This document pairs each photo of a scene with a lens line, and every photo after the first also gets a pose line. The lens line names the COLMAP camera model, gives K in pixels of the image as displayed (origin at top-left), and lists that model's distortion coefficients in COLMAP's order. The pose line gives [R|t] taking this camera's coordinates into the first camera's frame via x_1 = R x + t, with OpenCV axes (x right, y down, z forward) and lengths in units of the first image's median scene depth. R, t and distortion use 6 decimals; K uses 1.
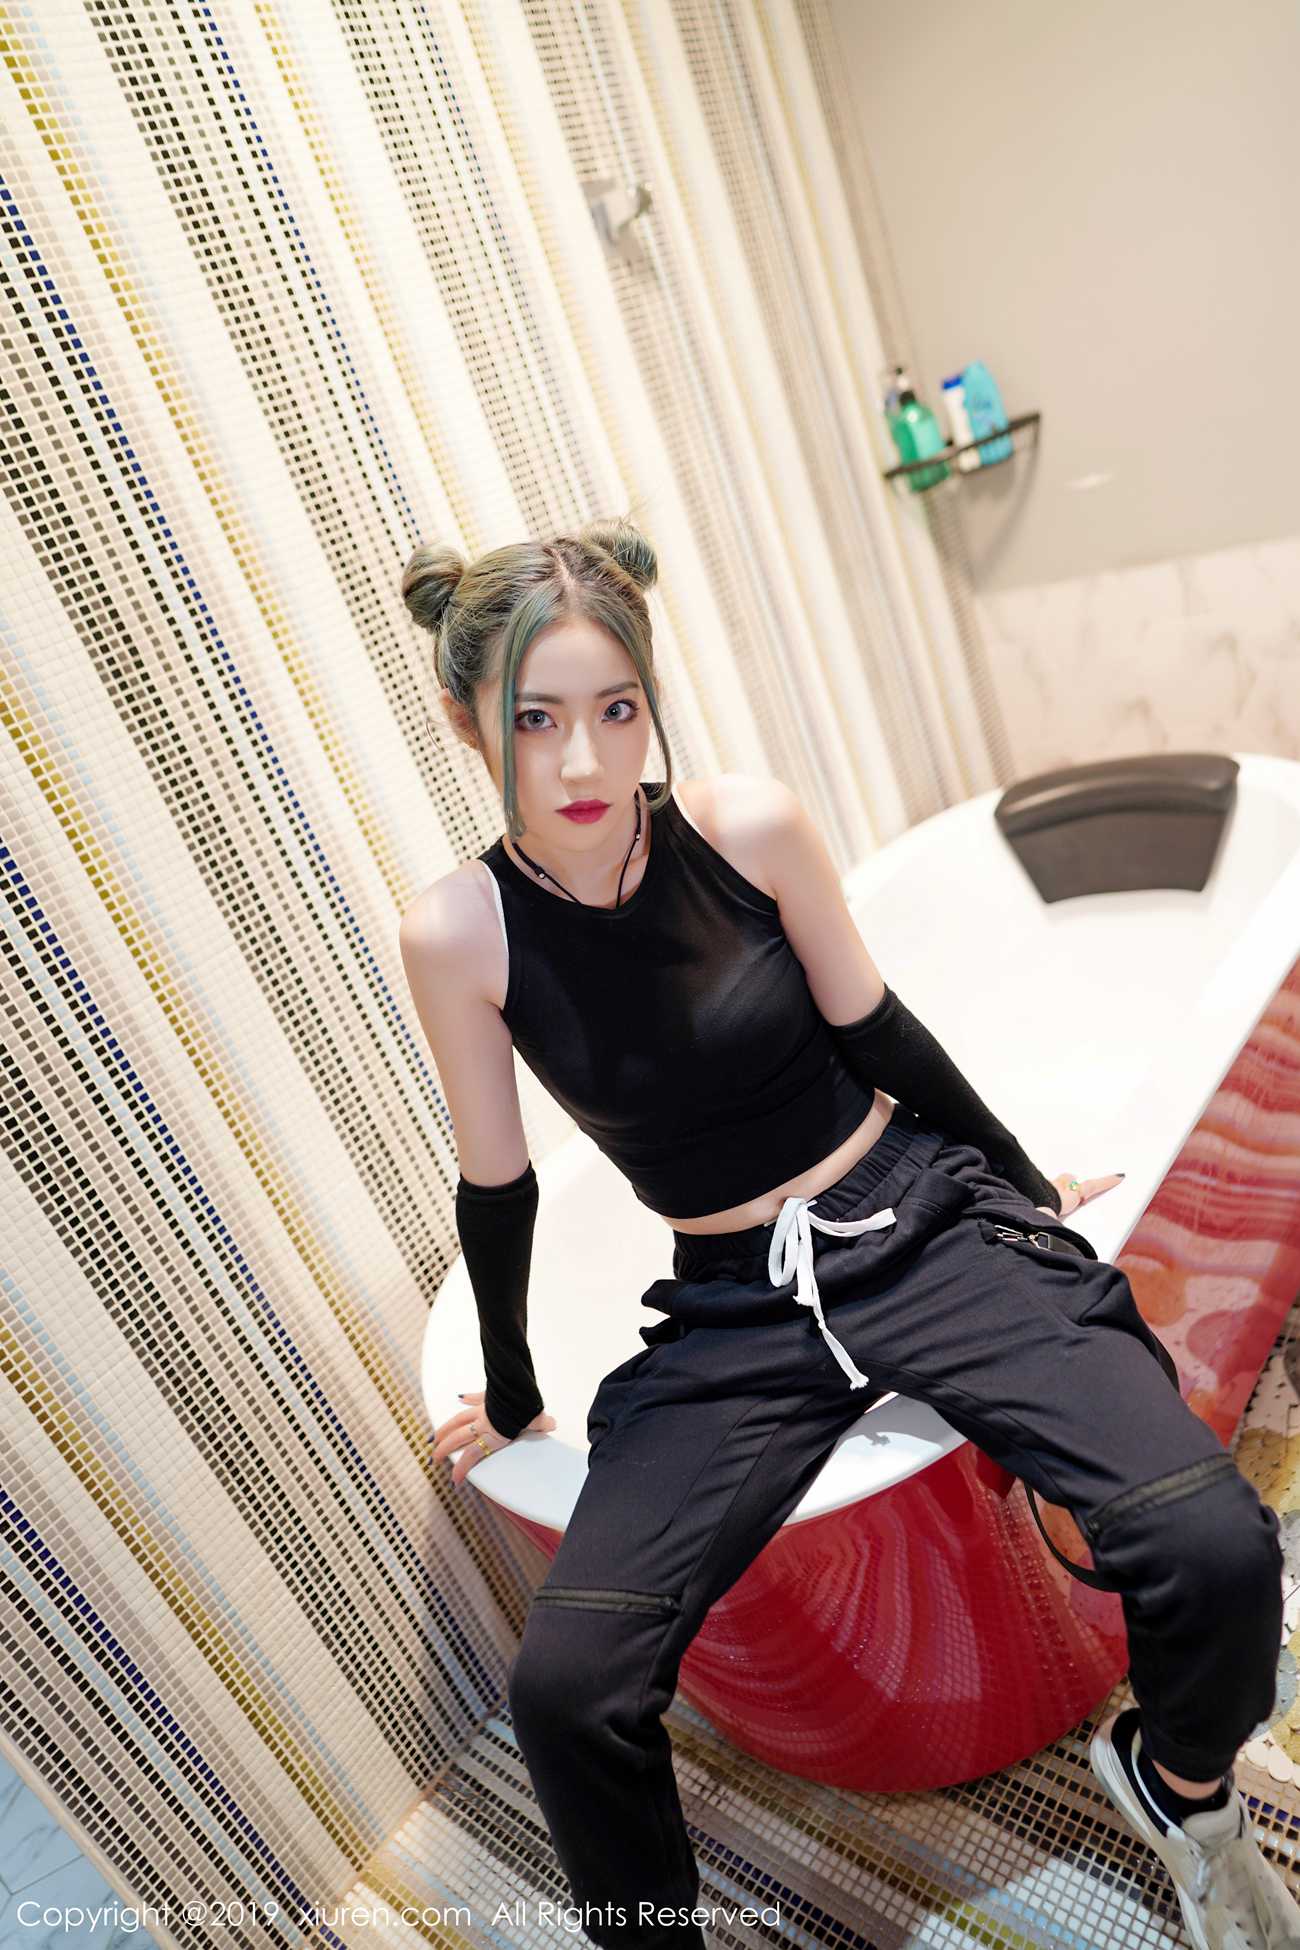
lens RADIAL K [[1291.7, 0, 638.6], [0, 1291.7, 971.6], [0, 0, 1]] dist [-0.006325, 0.004768]
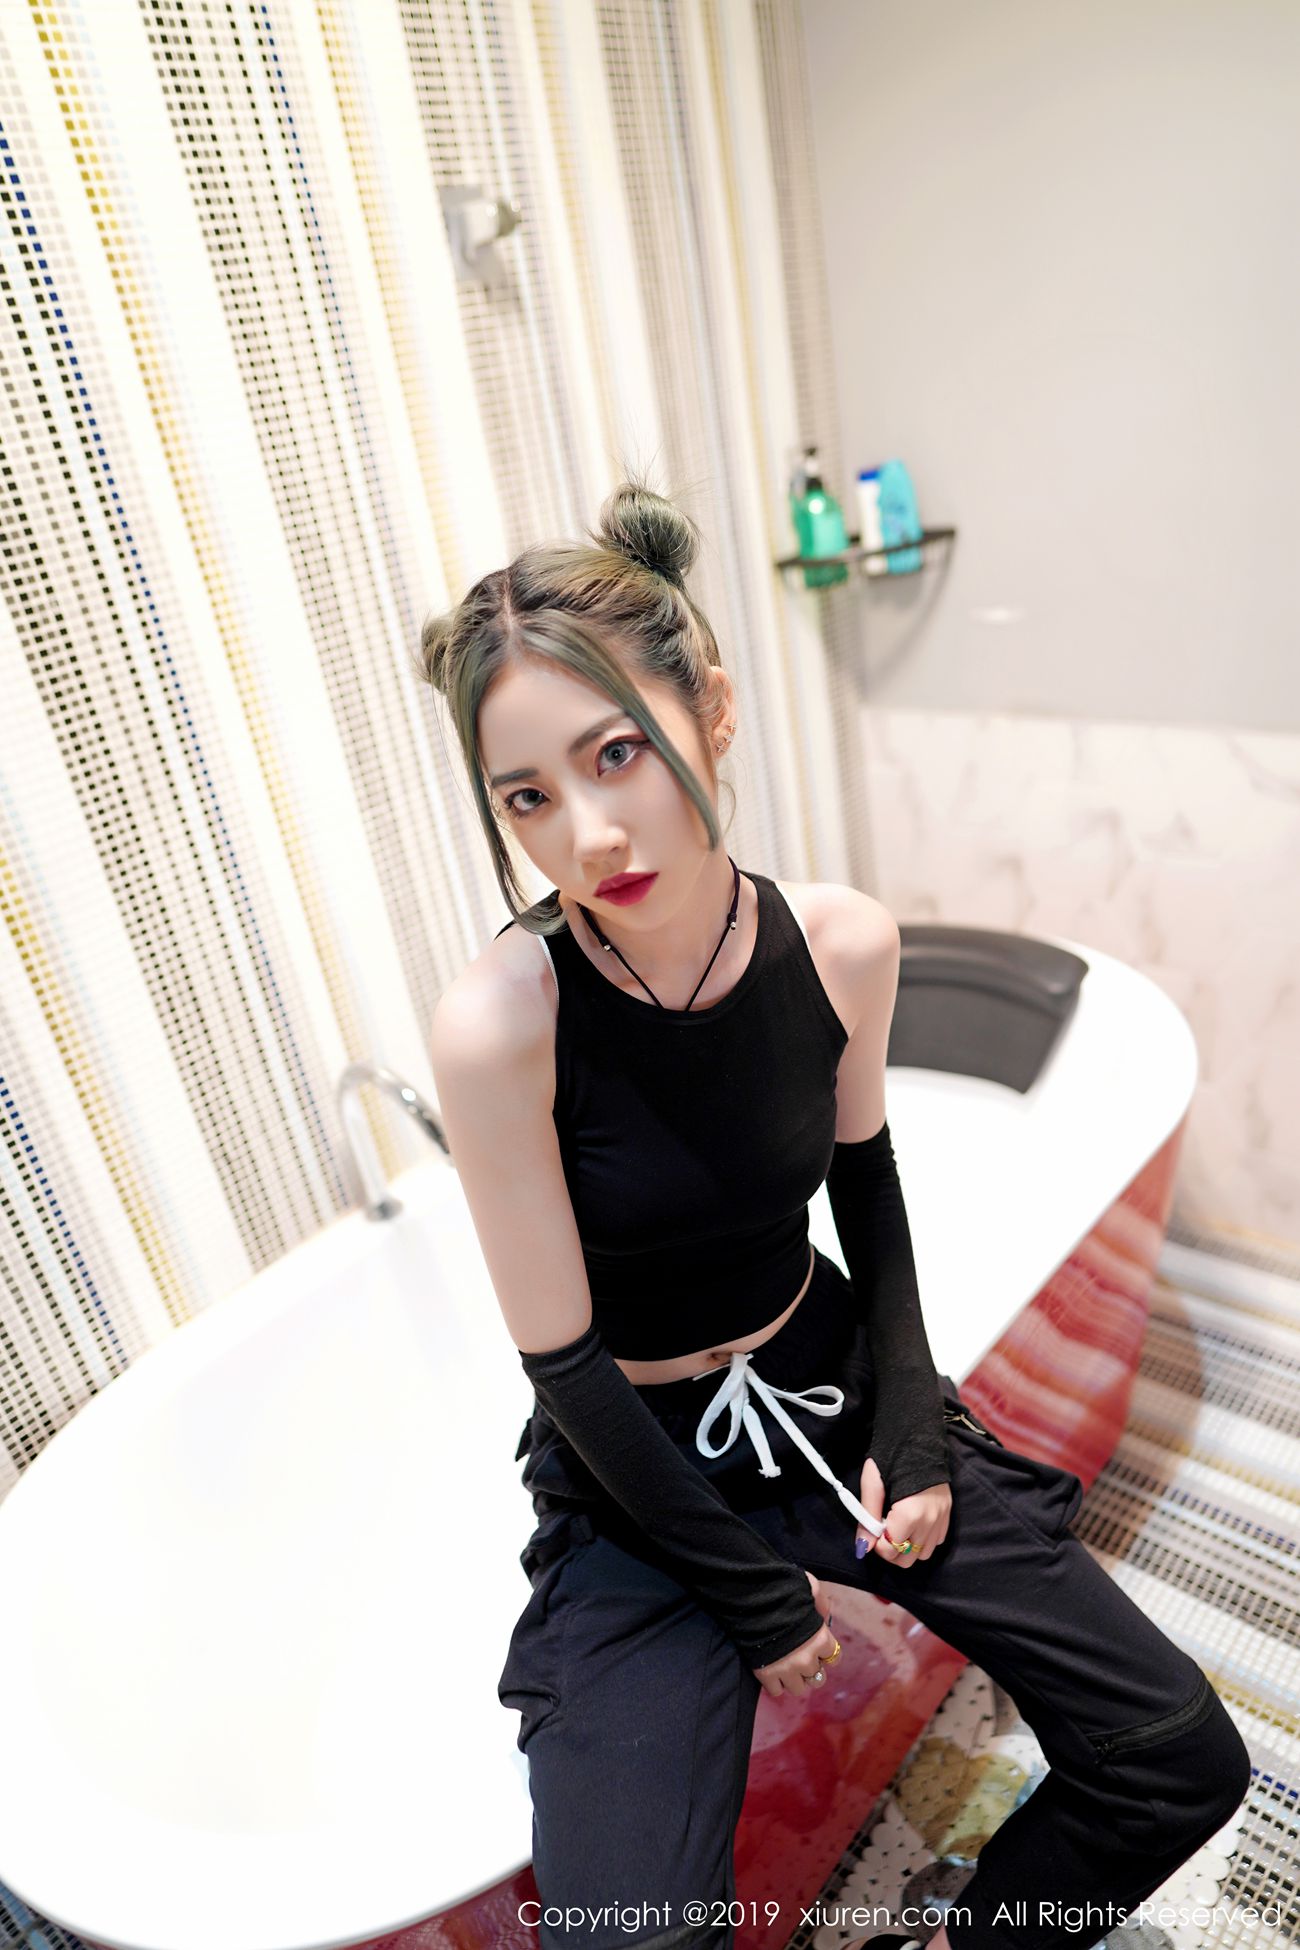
lens RADIAL K [[1291.7, 0, 644.6], [0, 1291.7, 969.6], [0, 0, 1]] dist [-0.006325, 0.004768]
pose [[0.983663, 0.171512, 0.054690, 0.109387], [-0.173636, 0.984124, 0.036758, -0.137746], [-0.047517, -0.045653, 0.997827, 0.111815]]
